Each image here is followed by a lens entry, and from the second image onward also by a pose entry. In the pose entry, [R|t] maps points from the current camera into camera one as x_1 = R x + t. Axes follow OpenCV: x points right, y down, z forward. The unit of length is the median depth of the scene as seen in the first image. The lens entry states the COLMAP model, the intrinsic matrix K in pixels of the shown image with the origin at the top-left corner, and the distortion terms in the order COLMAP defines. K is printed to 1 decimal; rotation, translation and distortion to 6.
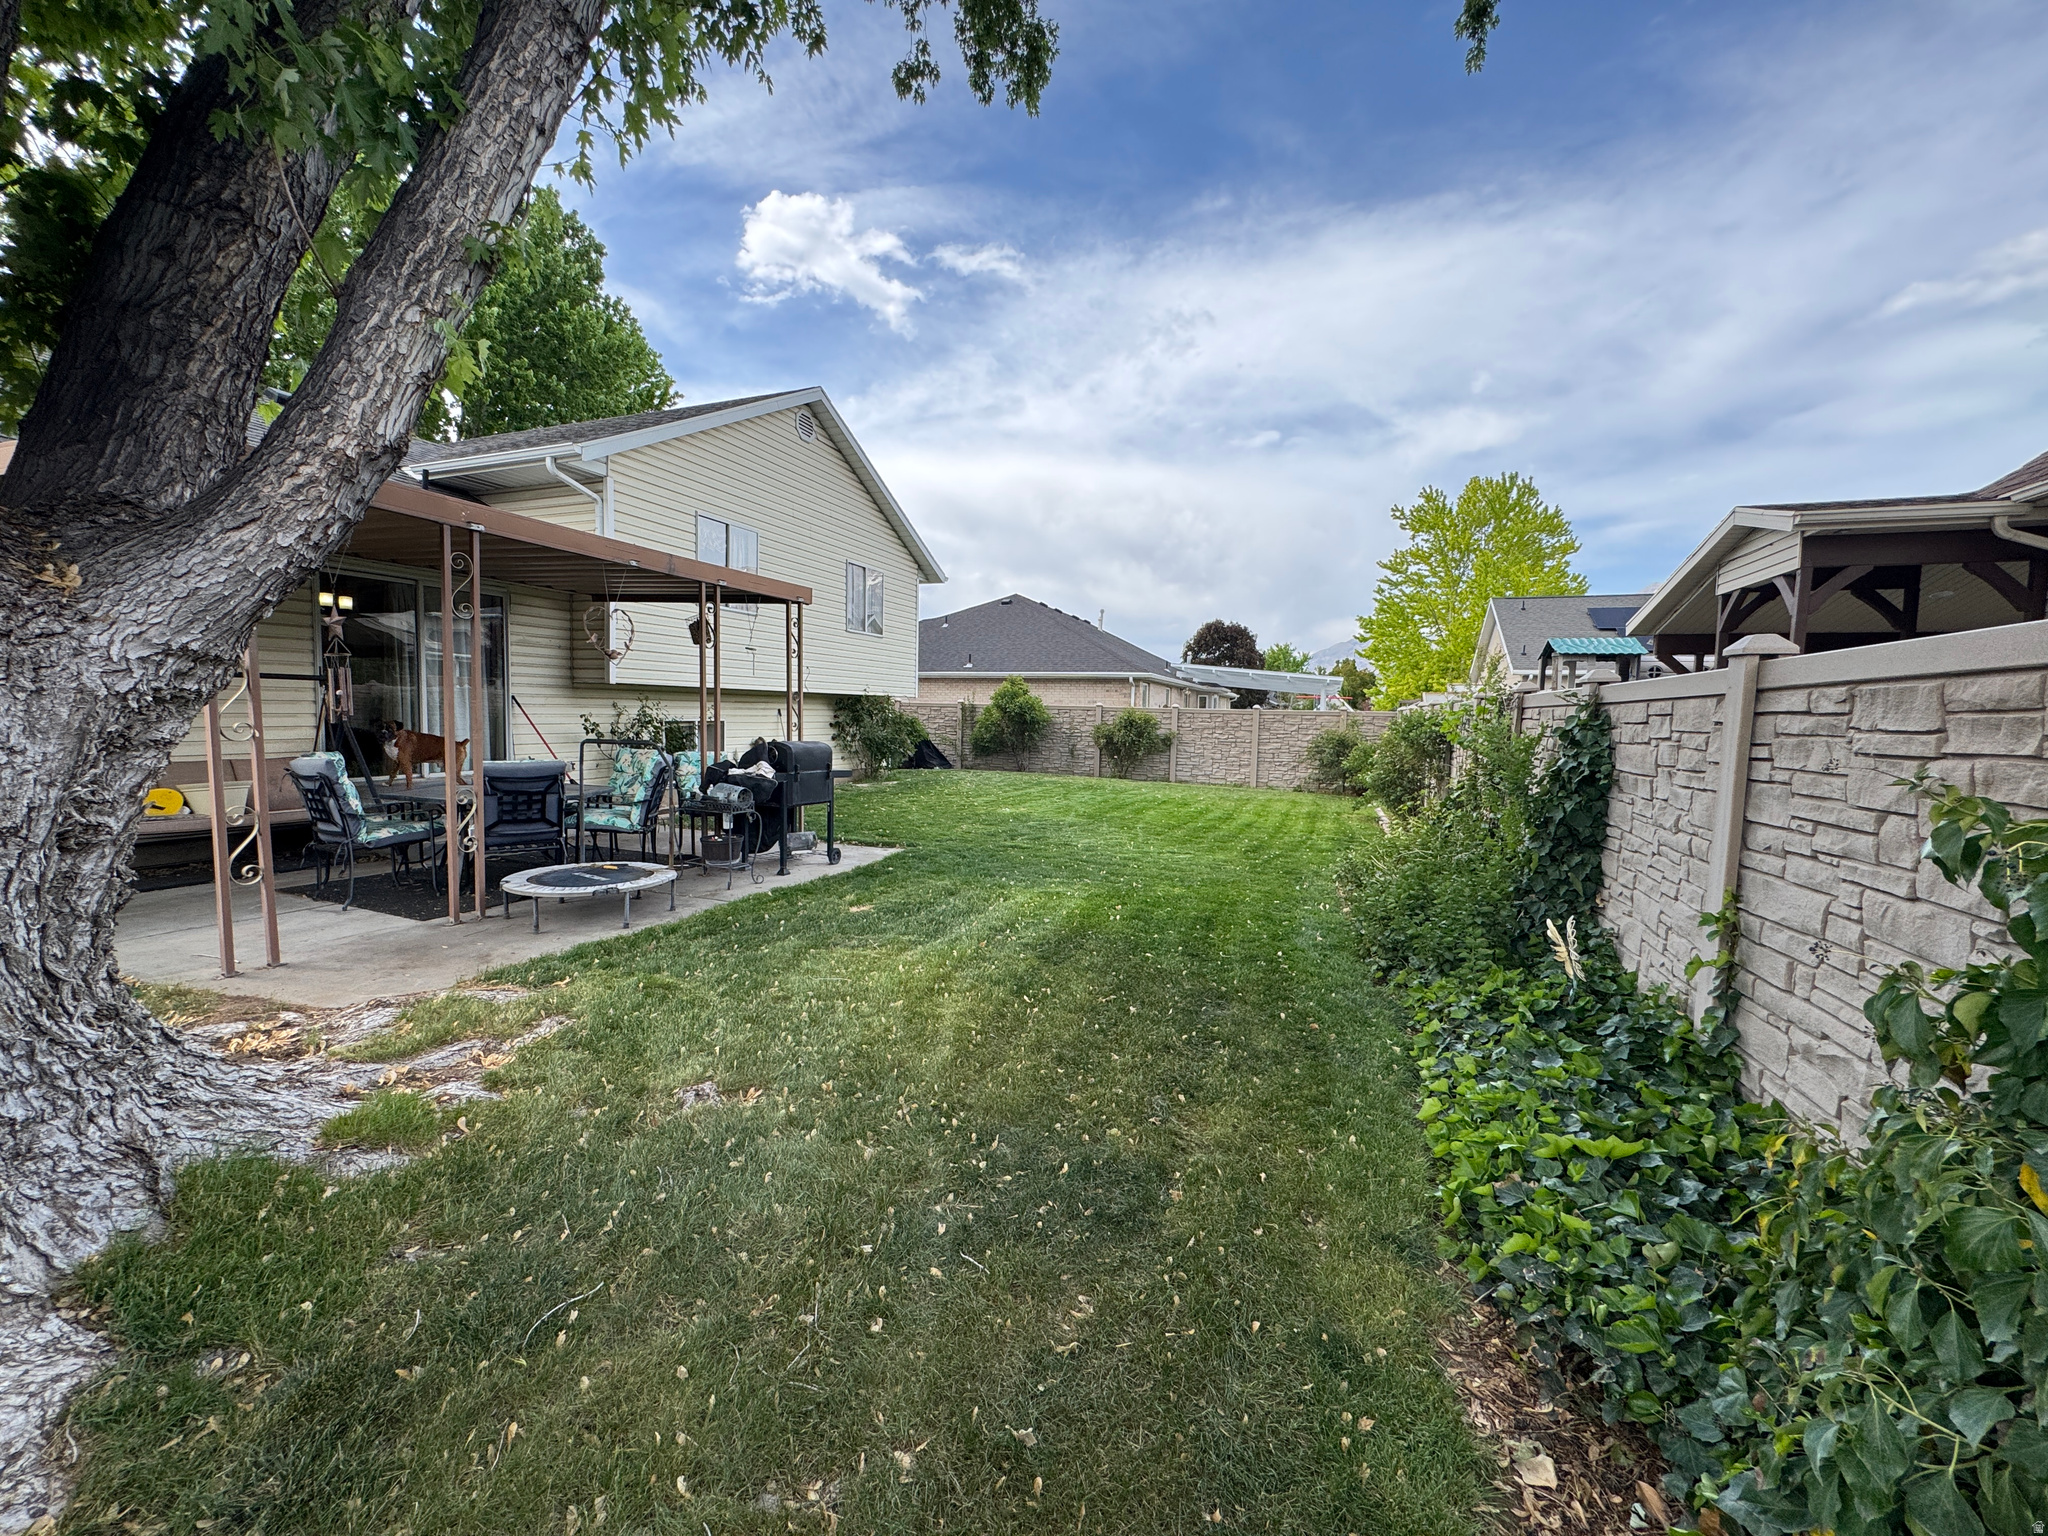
lens RADIAL K [[824.7, 0, 1022.8], [0, 824.7, 772.2], [0, 0, 1]] dist [-0.000523, -0.000731]
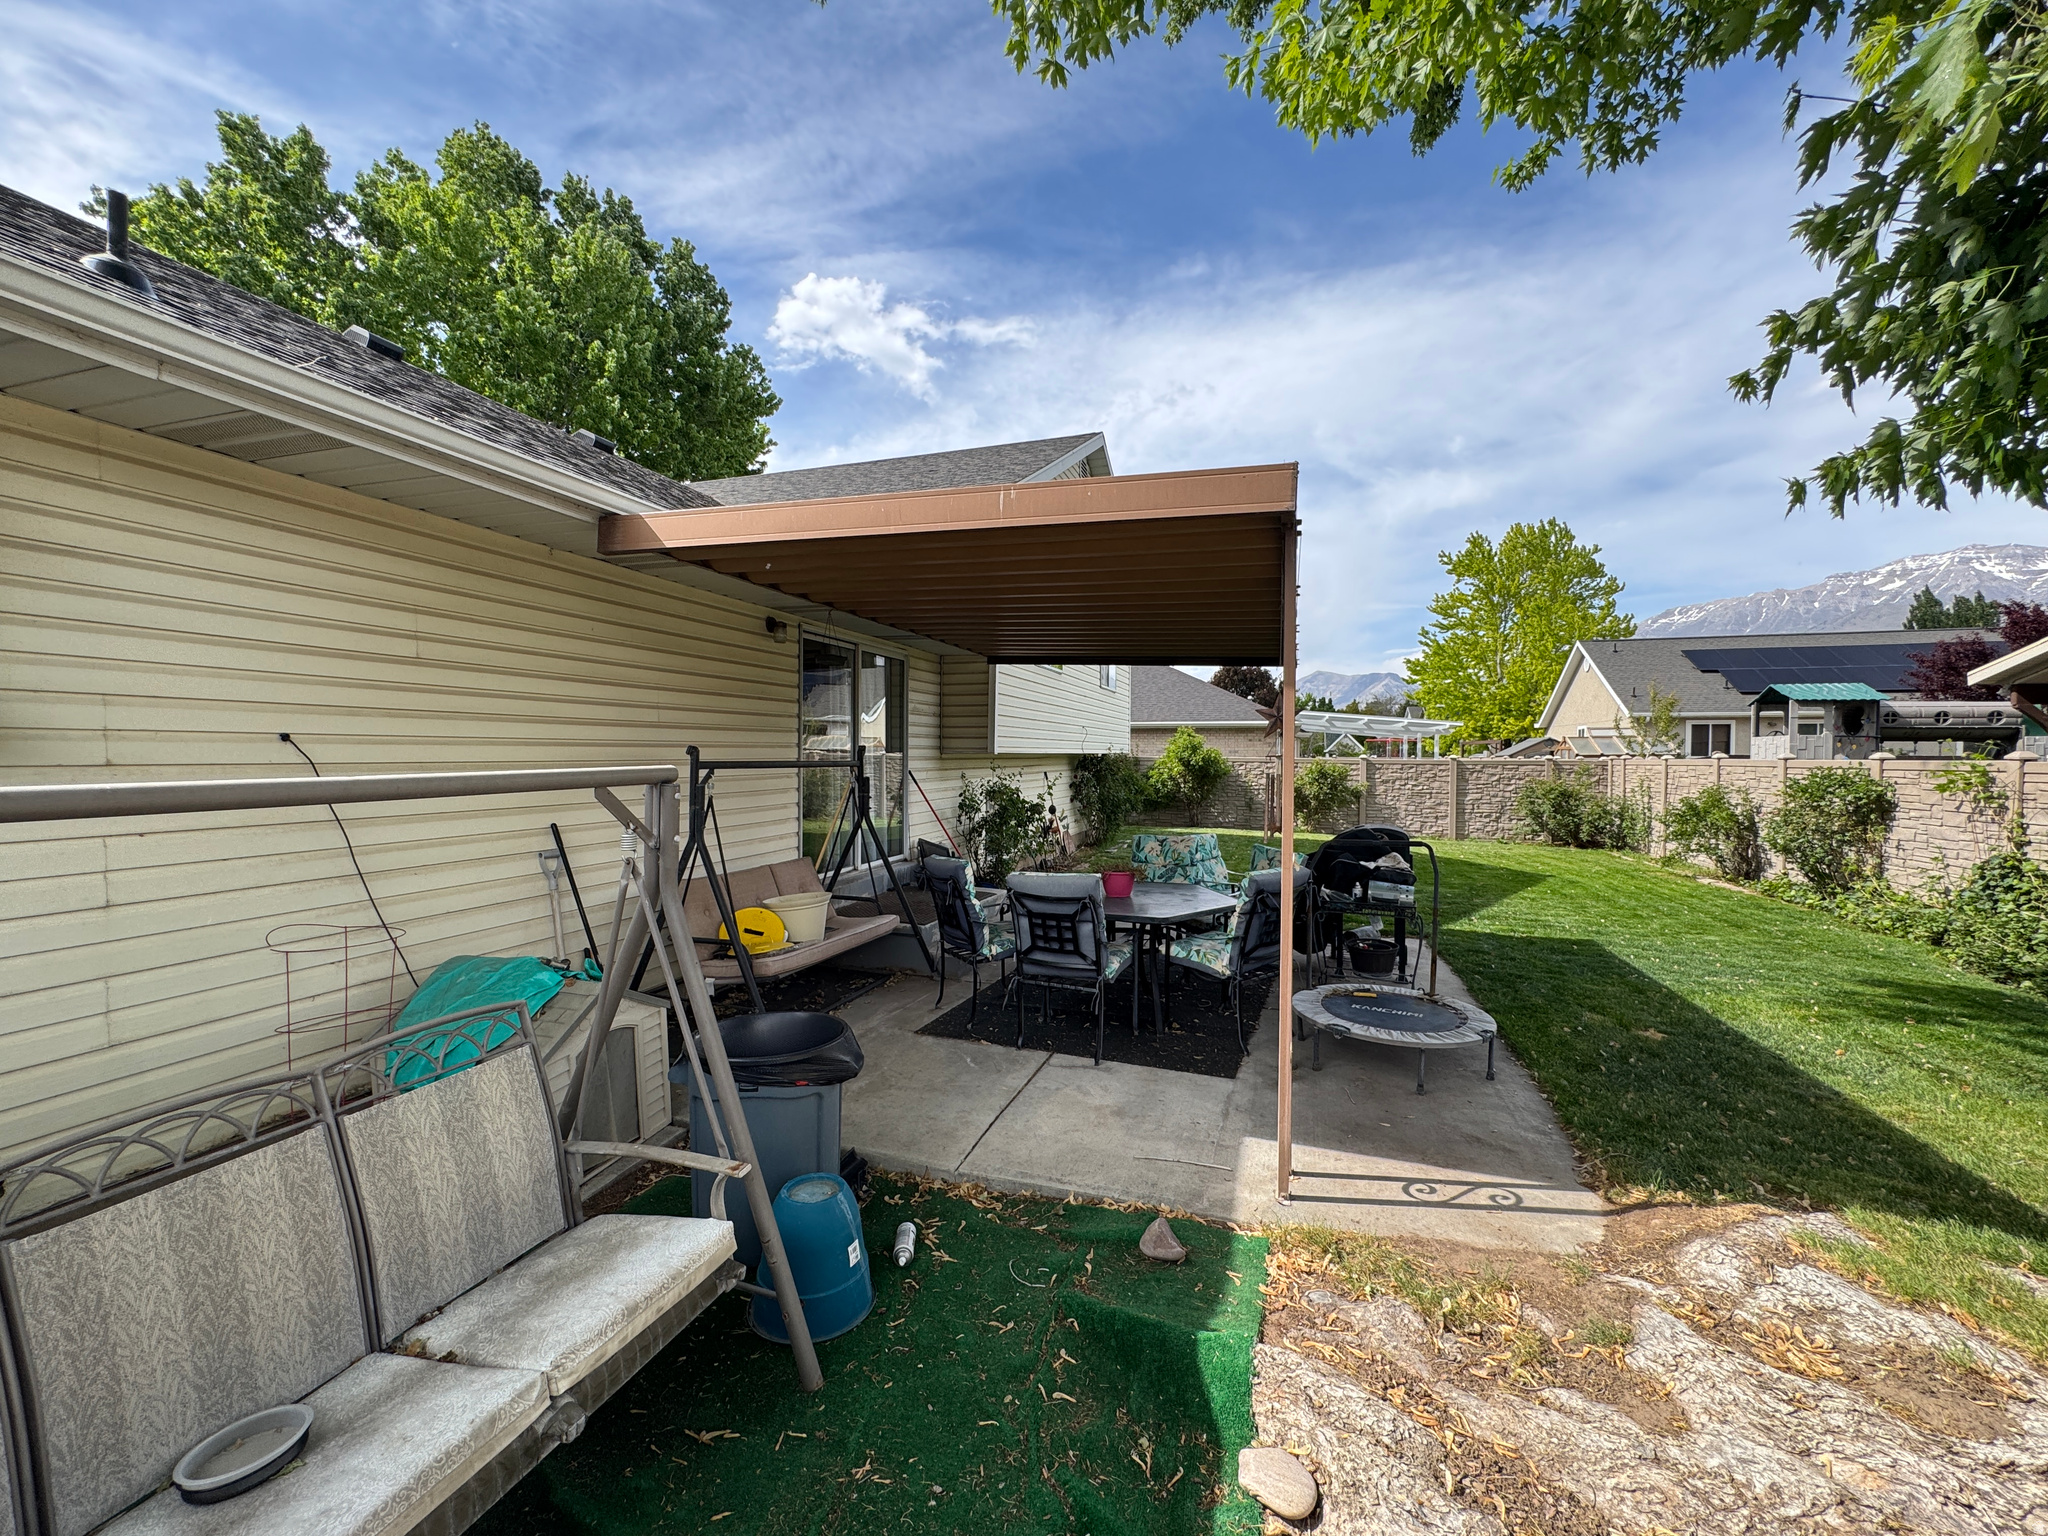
lens RADIAL K [[824.7, 0, 1018.0], [0, 824.7, 754.0], [0, 0, 1]] dist [-0.000523, -0.000731]
pose [[0.998426, -0.017766, 0.053206, -0.104246], [0.021593, 0.997154, -0.072232, -0.008419], [-0.051771, 0.073267, 0.995968, 0.021589]]
